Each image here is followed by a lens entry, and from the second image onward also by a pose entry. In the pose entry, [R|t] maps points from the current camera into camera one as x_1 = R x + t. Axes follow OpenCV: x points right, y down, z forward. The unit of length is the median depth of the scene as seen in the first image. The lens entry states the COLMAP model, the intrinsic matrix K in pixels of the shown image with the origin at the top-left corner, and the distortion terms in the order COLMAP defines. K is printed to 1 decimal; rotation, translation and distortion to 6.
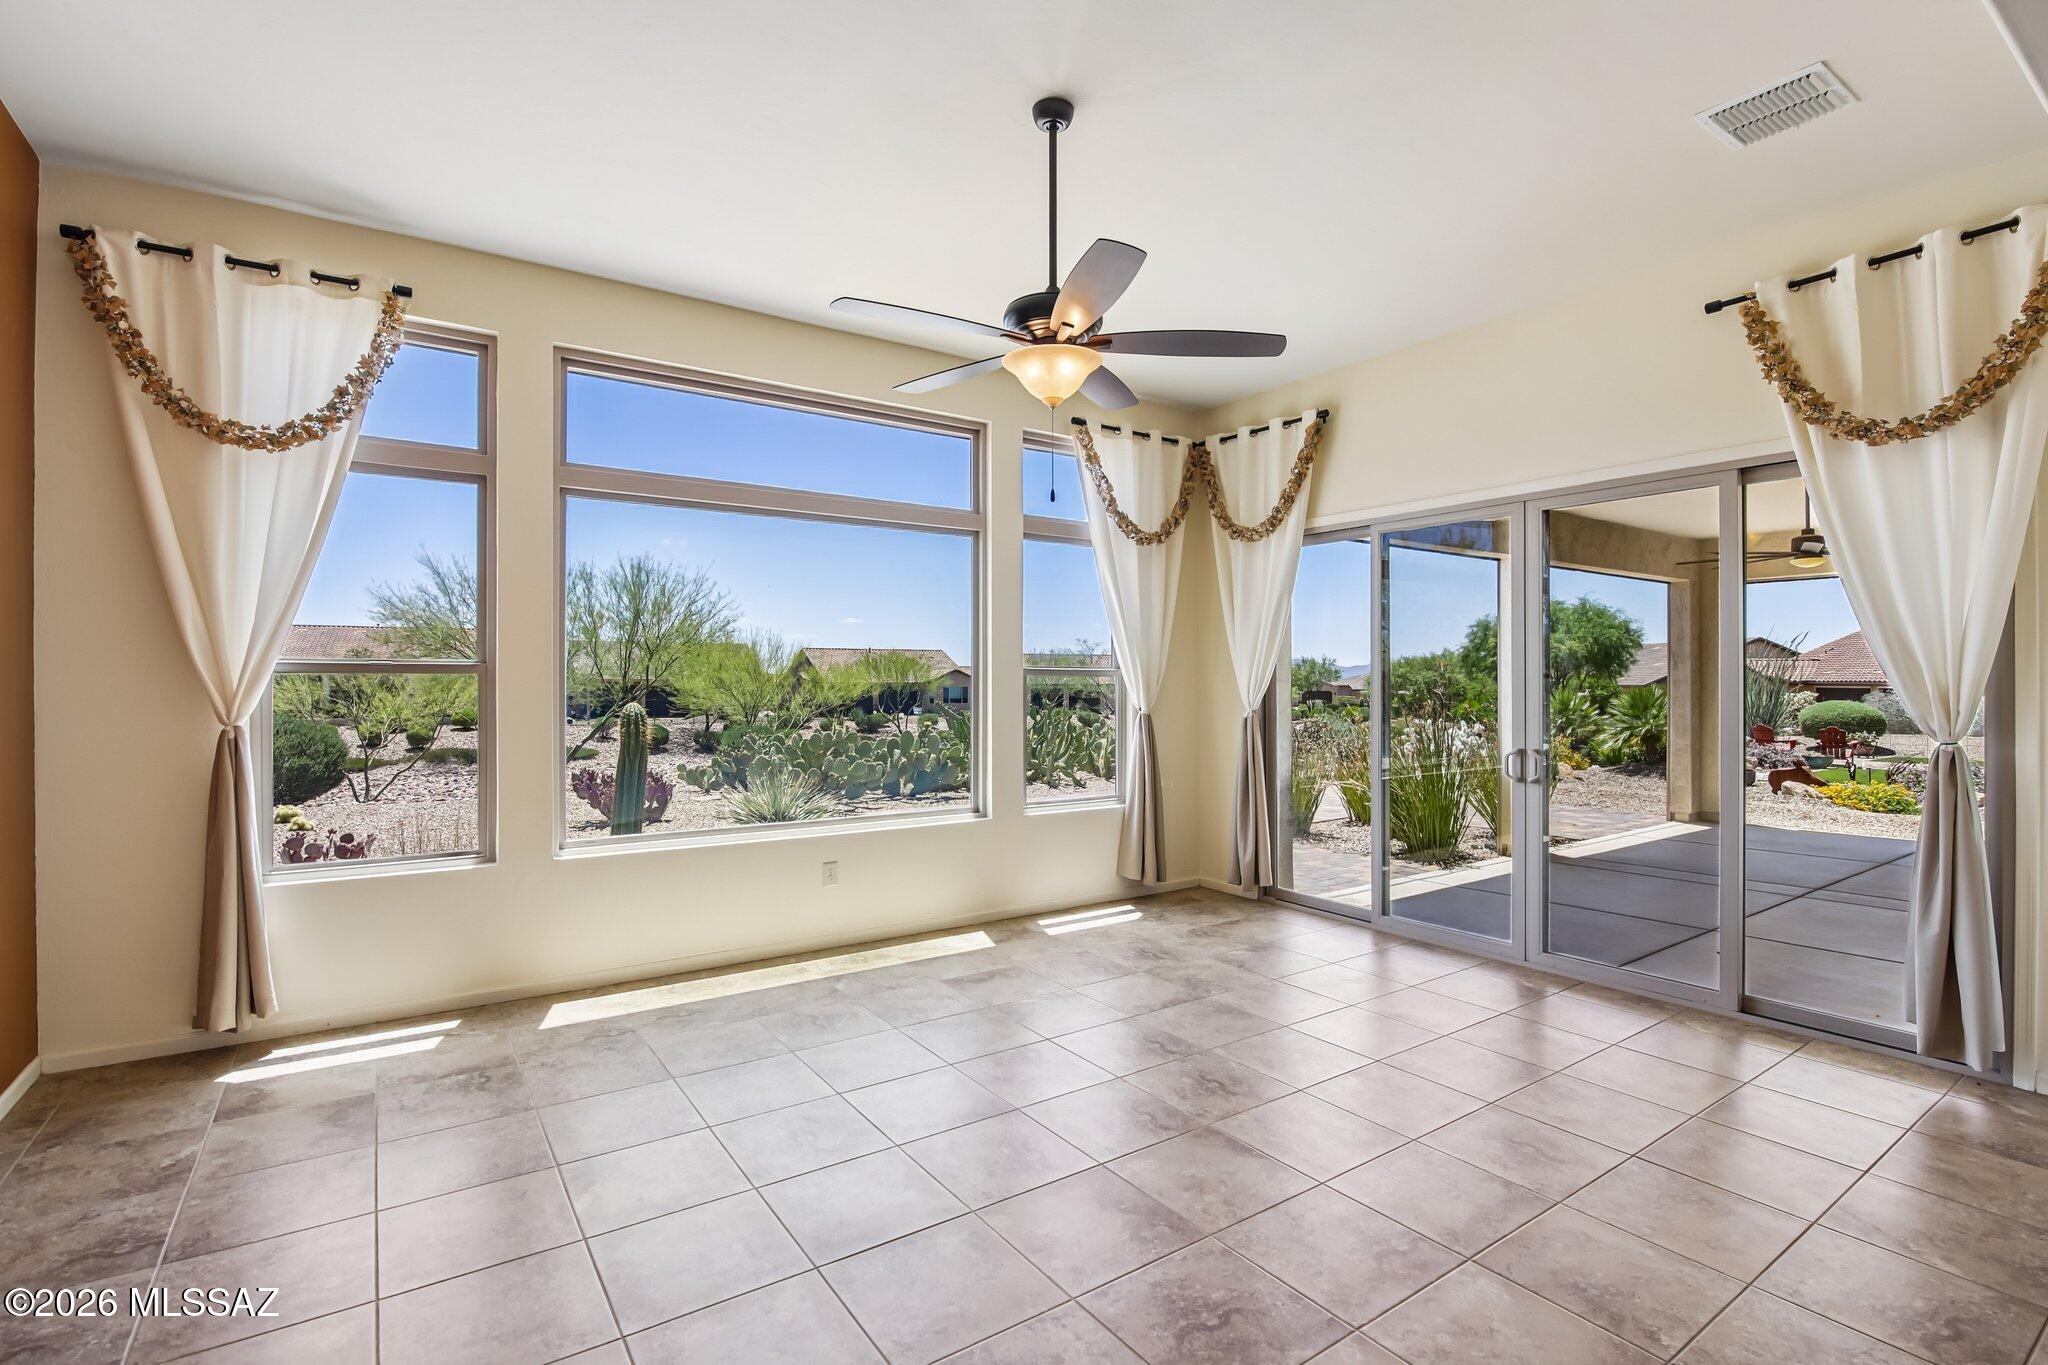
lens RADIAL K [[951.5, 0, 1035.7], [0, 951.5, 678.2], [0, 0, 1]] dist [-0.020989, 0.001920]
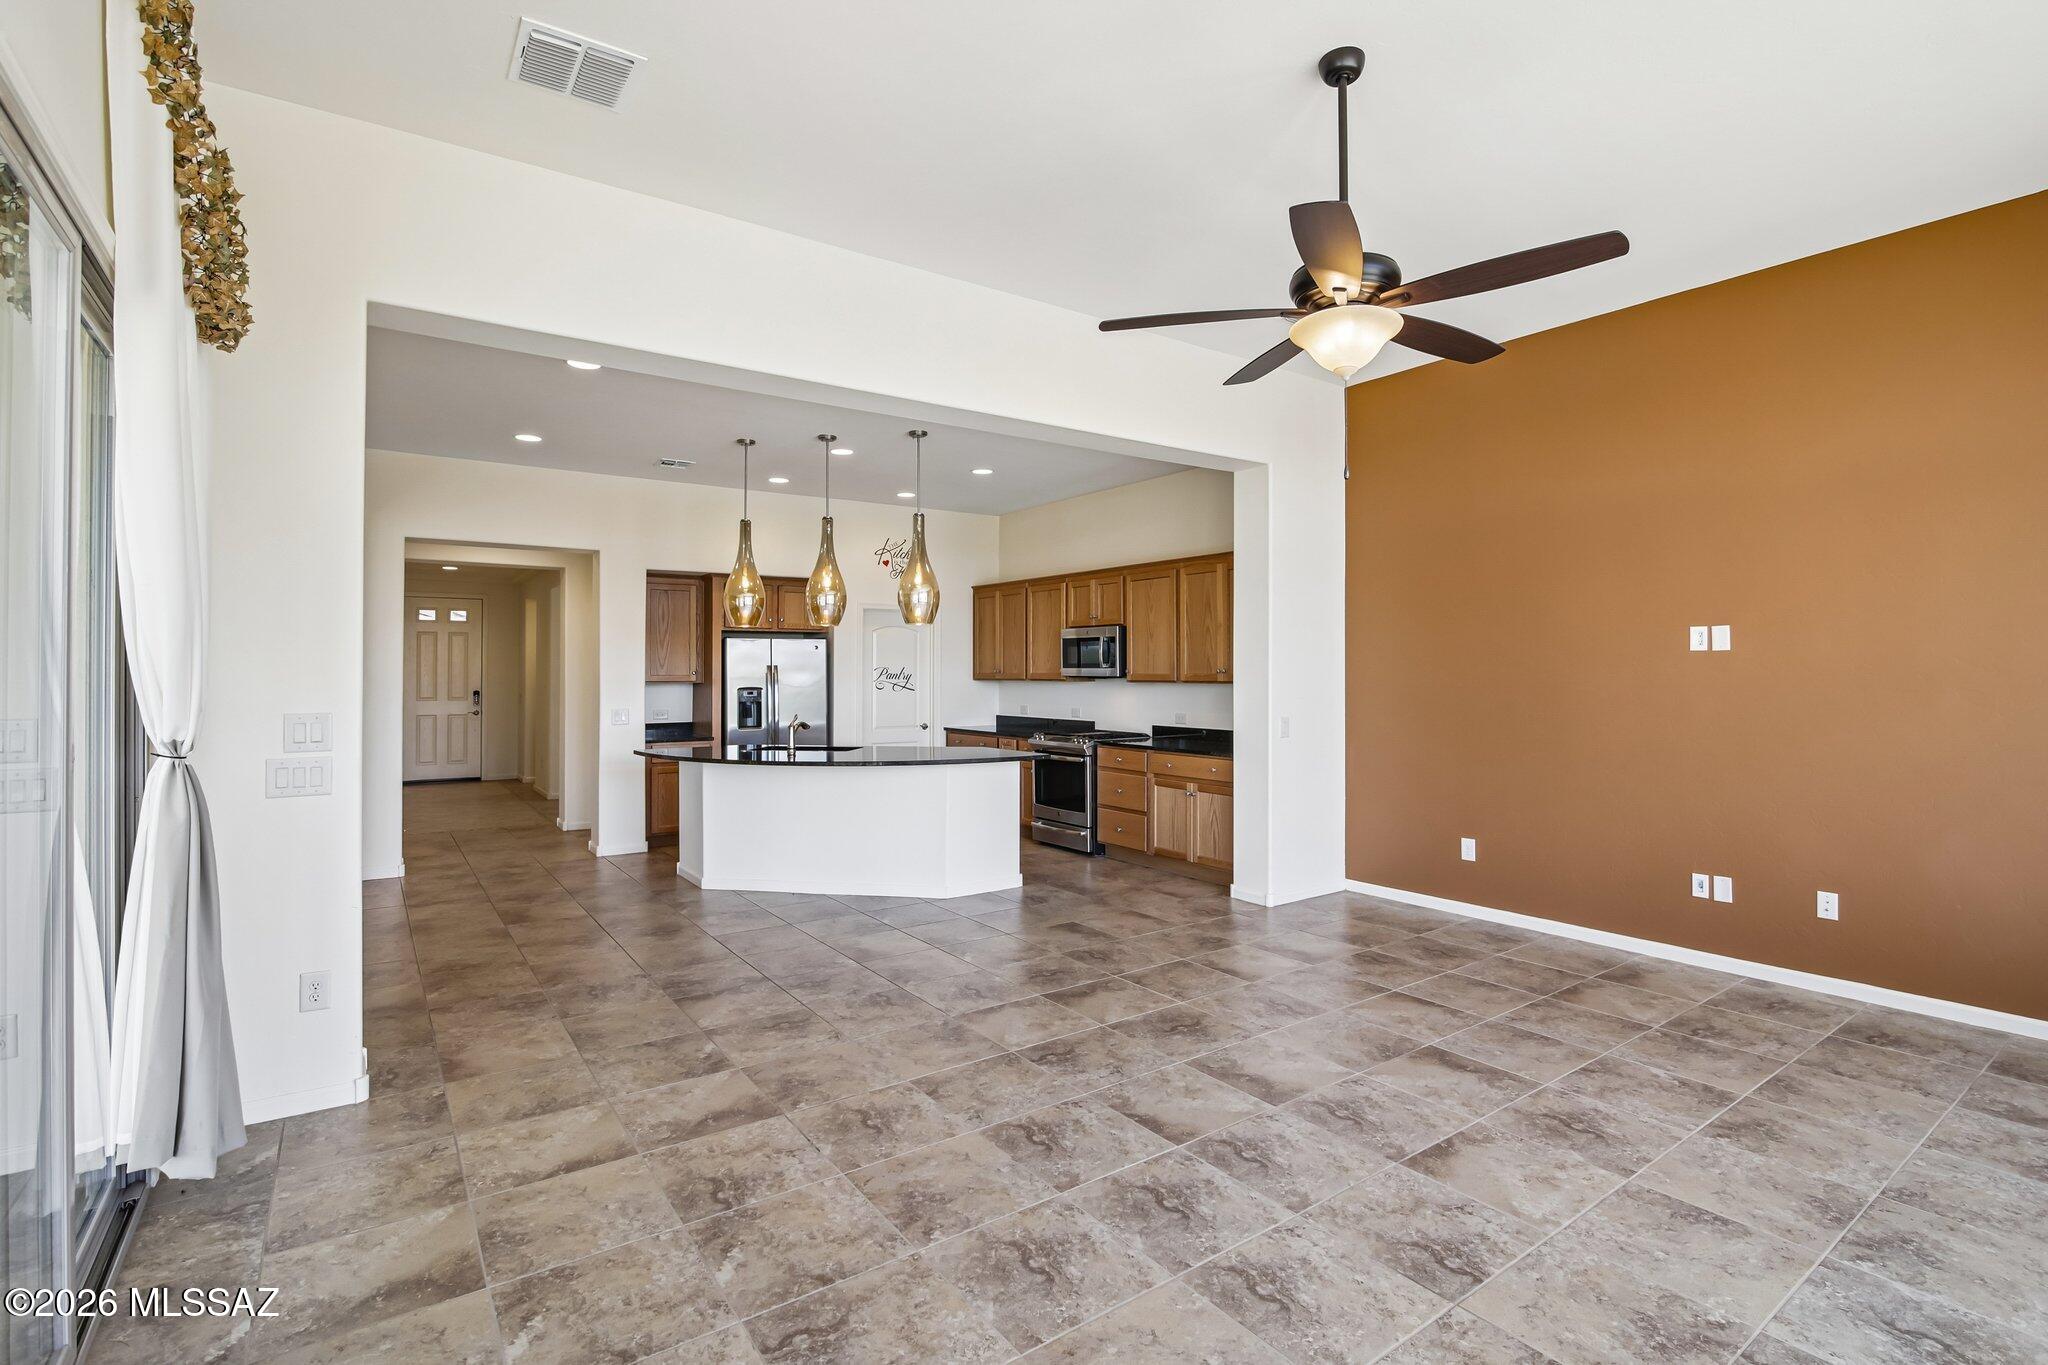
lens RADIAL K [[951.5, 0, 1026.7], [0, 951.5, 664.9], [0, 0, 1]] dist [-0.020989, 0.001920]
pose [[-0.999983, -0.001247, -0.005689, 0.227193], [-0.001194, 0.999955, -0.009376, 0.003604], [0.005701, -0.009369, -0.999940, 1.297638]]
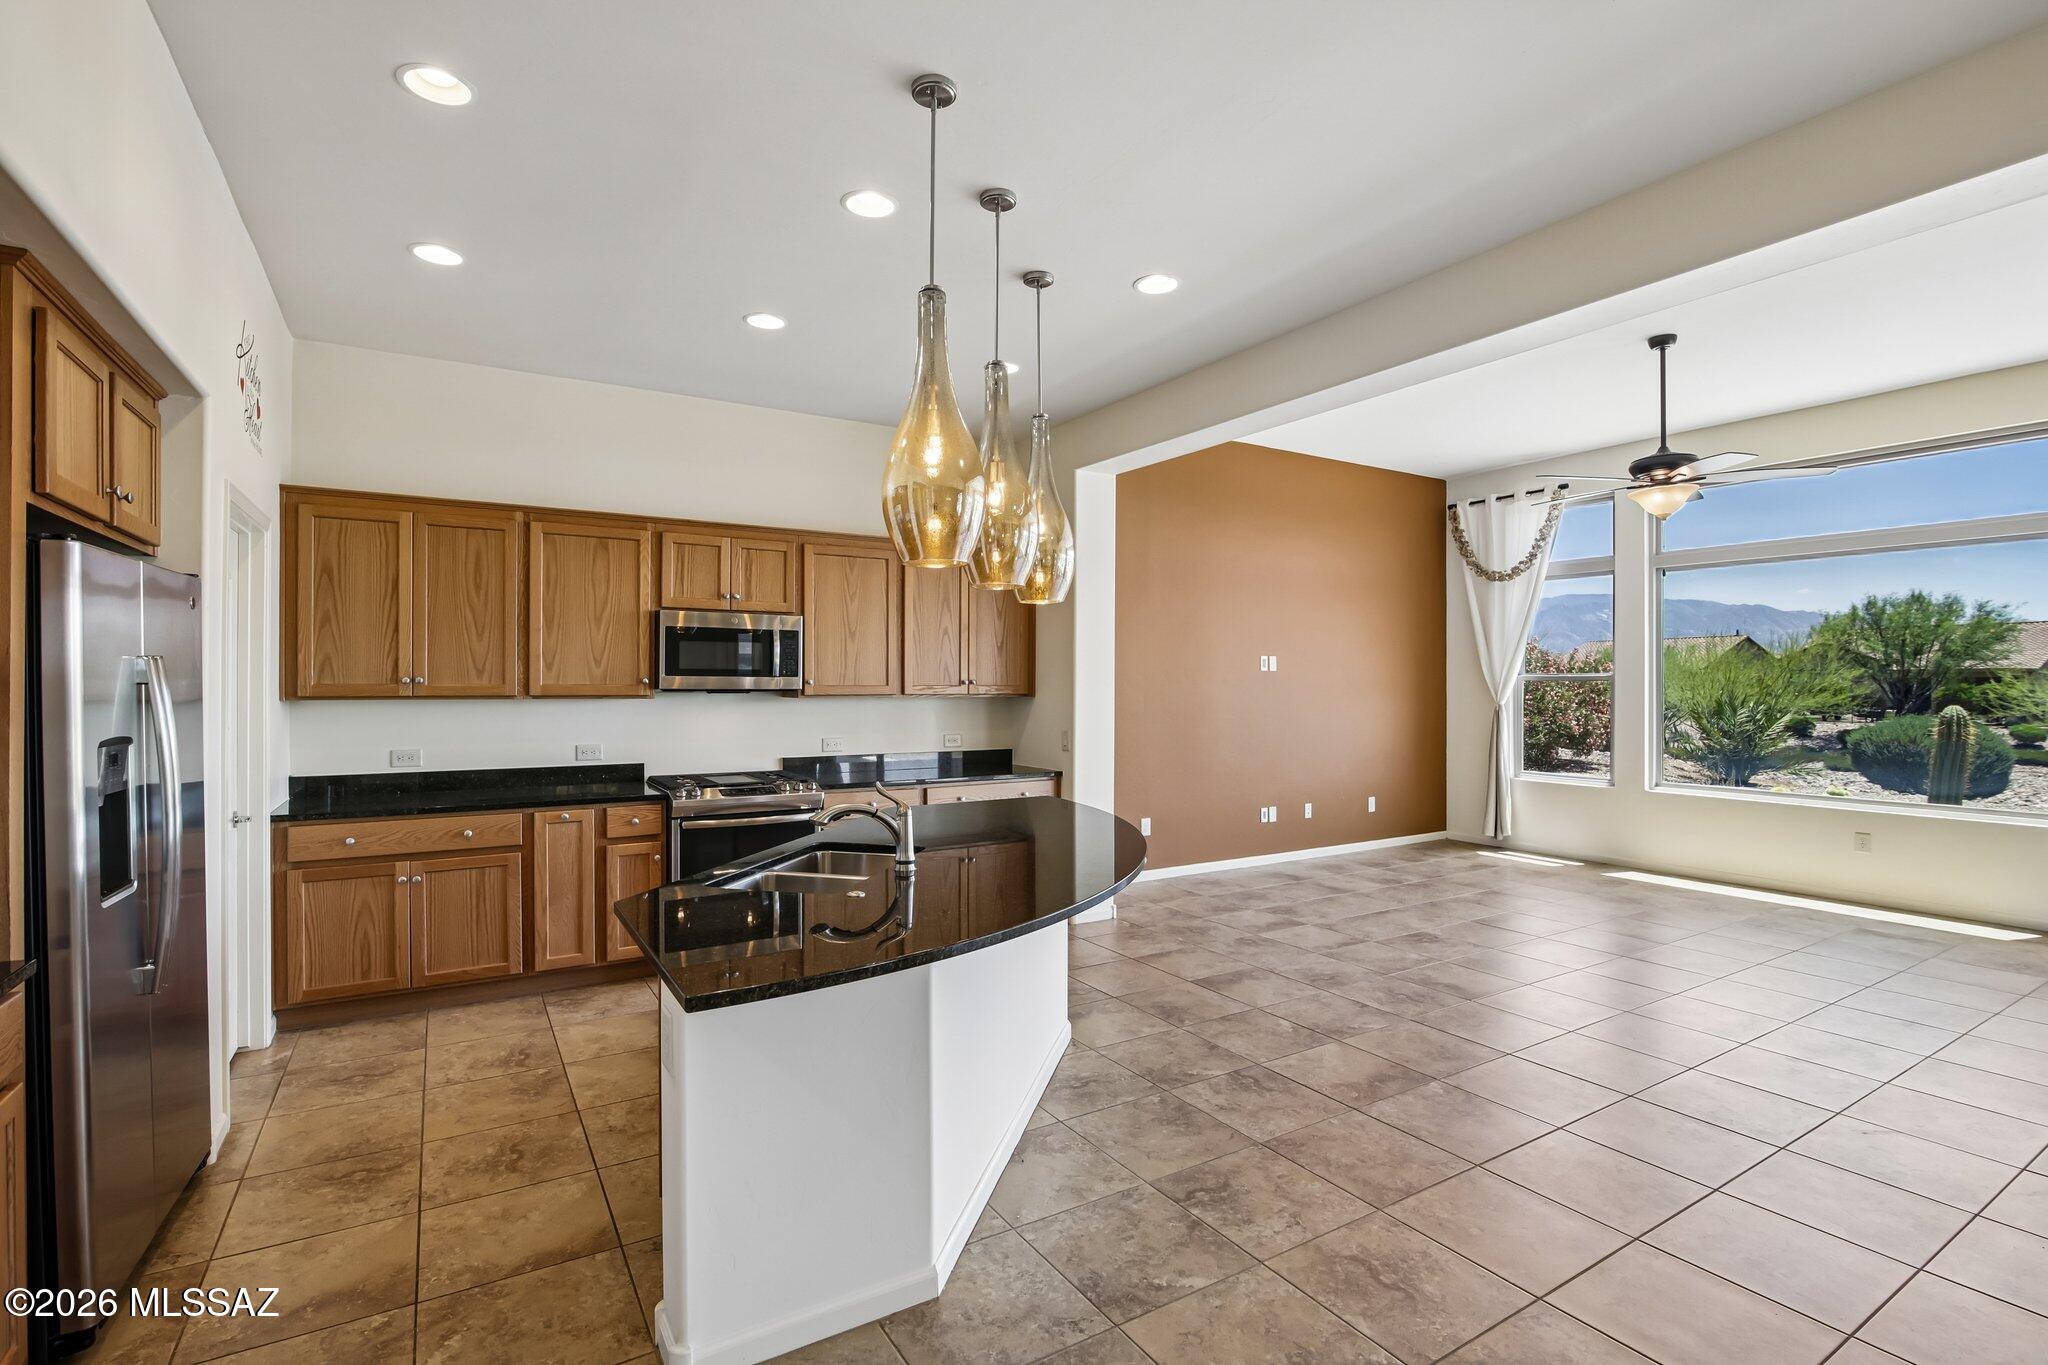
lens RADIAL K [[951.5, 0, 1023.8], [0, 951.5, 685.5], [0, 0, 1]] dist [-0.020989, 0.001920]
pose [[-0.063106, -0.000125, -0.998007, 1.165270], [0.000934, 1.000000, -0.000184, 0.003543], [0.998006, -0.000944, -0.063105, -0.001619]]
